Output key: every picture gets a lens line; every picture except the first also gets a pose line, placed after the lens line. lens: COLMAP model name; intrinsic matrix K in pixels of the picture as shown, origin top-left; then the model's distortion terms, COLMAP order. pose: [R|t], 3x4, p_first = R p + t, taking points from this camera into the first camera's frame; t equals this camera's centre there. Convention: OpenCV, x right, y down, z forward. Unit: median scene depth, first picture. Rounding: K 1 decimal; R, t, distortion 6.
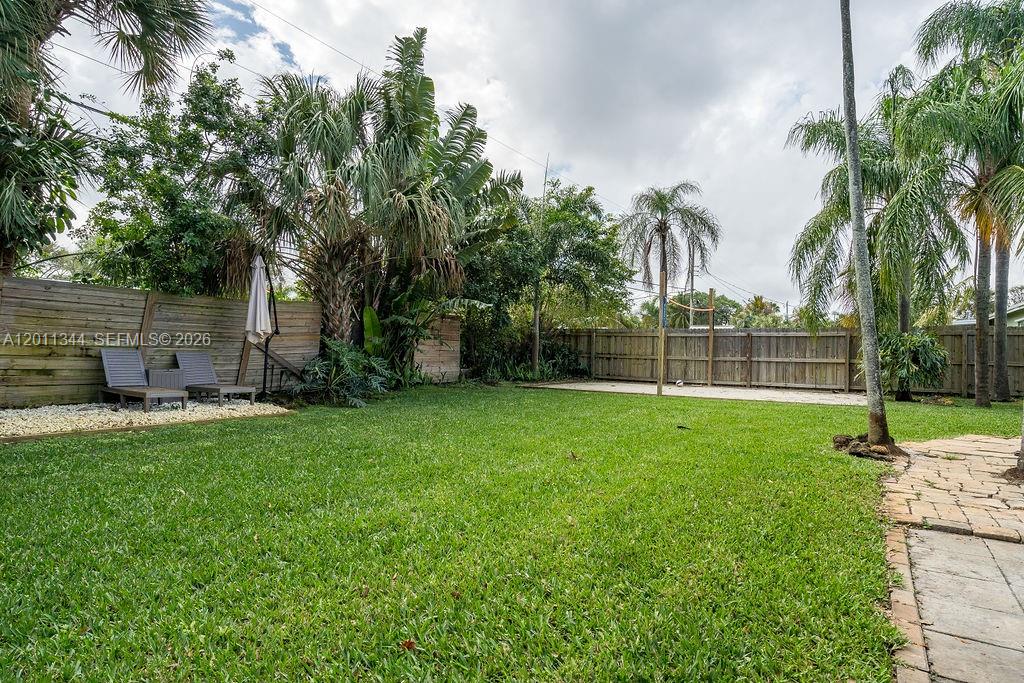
lens RADIAL K [[574.8, 0, 512.0], [0, 574.8, 341.5], [0, 0, 1]] dist [-0.060321, 0.042257]
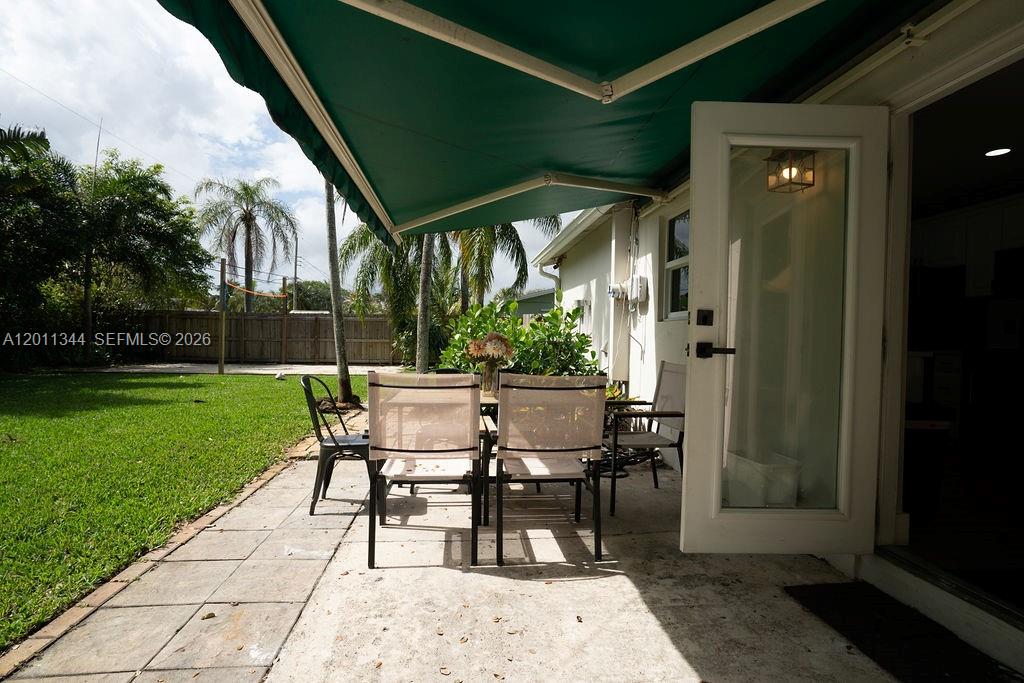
lens RADIAL K [[505.3, 0, 512.0], [0, 505.3, 341.5], [0, 0, 1]] dist [0.000521, 0.000204]
pose [[0.790465, -0.008343, 0.612451, 0.099957], [-0.010698, 0.999567, 0.027423, 0.001430], [-0.612414, -0.028229, 0.790033, -0.072400]]
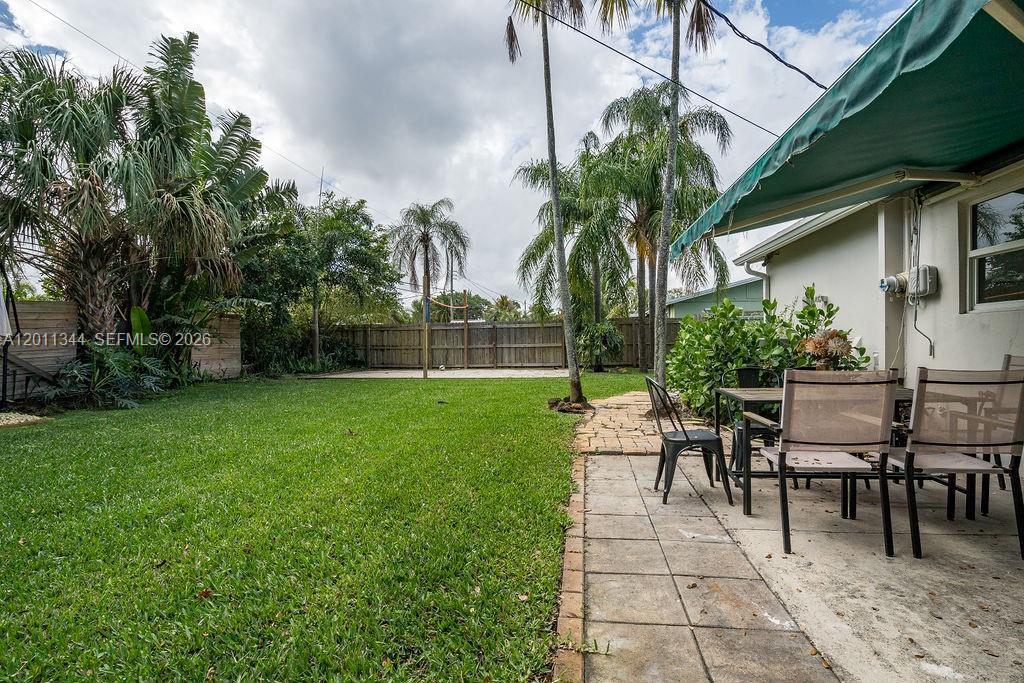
lens RADIAL K [[495.8, 0, 510.3], [0, 495.8, 347.4], [0, 0, 1]] dist [-0.057605, 0.018250]
pose [[0.914491, -0.036180, 0.402985, 0.002184], [0.025878, 0.999185, 0.030983, 0.000782], [-0.403778, -0.017905, 0.914682, -0.025790]]
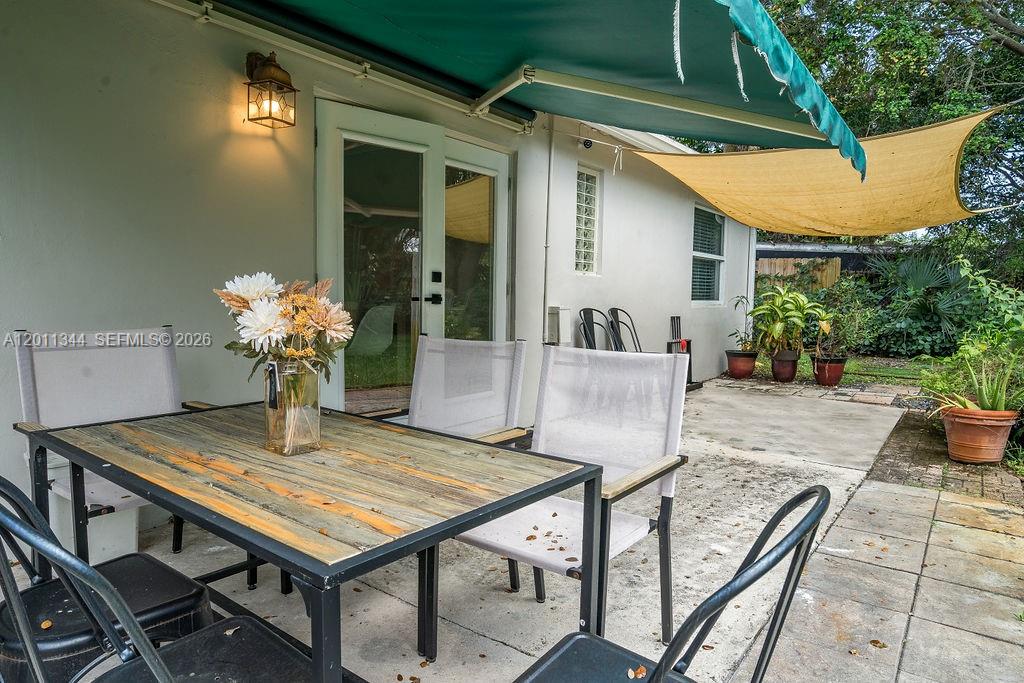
lens RADIAL K [[665.1, 0, 512.0], [0, 665.1, 341.5], [0, 0, 1]] dist [-0.001660, -0.000305]
pose [[-0.996802, -0.040524, 0.068871, 0.200690], [-0.035960, 0.997154, 0.066262, 0.005646], [-0.071360, 0.063573, -0.995423, 0.259495]]
